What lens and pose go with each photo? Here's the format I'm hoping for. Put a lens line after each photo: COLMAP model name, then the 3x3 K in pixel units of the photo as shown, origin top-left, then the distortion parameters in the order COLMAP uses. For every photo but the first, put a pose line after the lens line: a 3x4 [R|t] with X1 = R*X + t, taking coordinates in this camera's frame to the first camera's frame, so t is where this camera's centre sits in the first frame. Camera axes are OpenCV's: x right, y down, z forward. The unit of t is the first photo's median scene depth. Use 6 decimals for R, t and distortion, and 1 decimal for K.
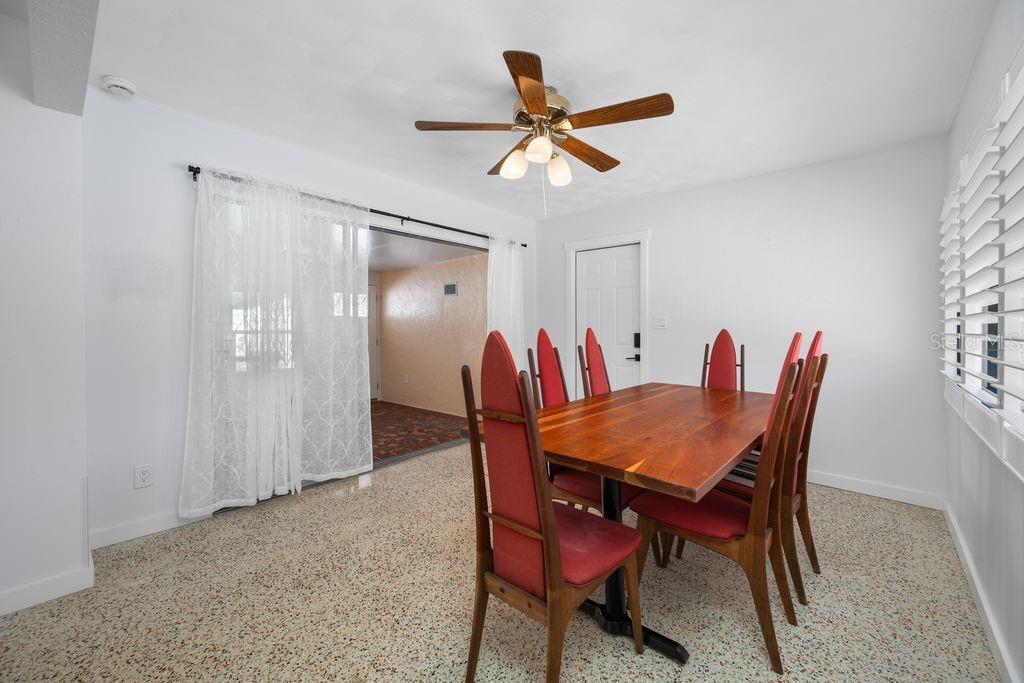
lens RADIAL K [[406.2, 0, 518.4], [0, 406.2, 324.6], [0, 0, 1]] dist [-0.000130, 0.000314]
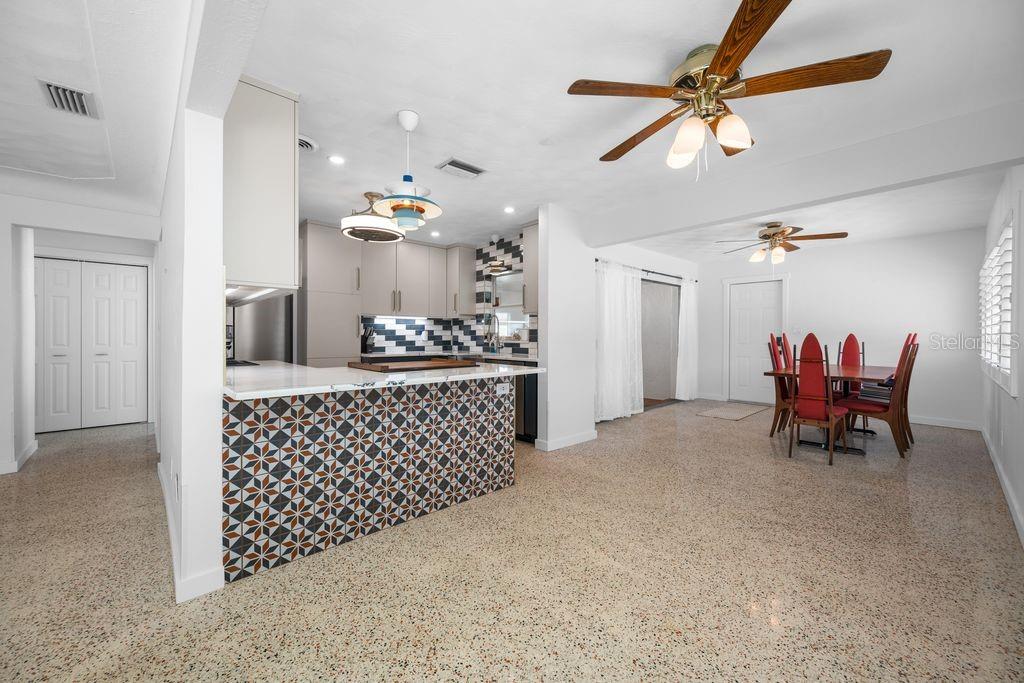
lens RADIAL K [[406.2, 0, 517.9], [0, 406.2, 337.9], [0, 0, 1]] dist [-0.000130, 0.000314]
pose [[0.996391, -0.005394, -0.084705, -0.821733], [0.006177, 0.999941, 0.008975, 0.004781], [0.084652, -0.009465, 0.996366, -0.931025]]
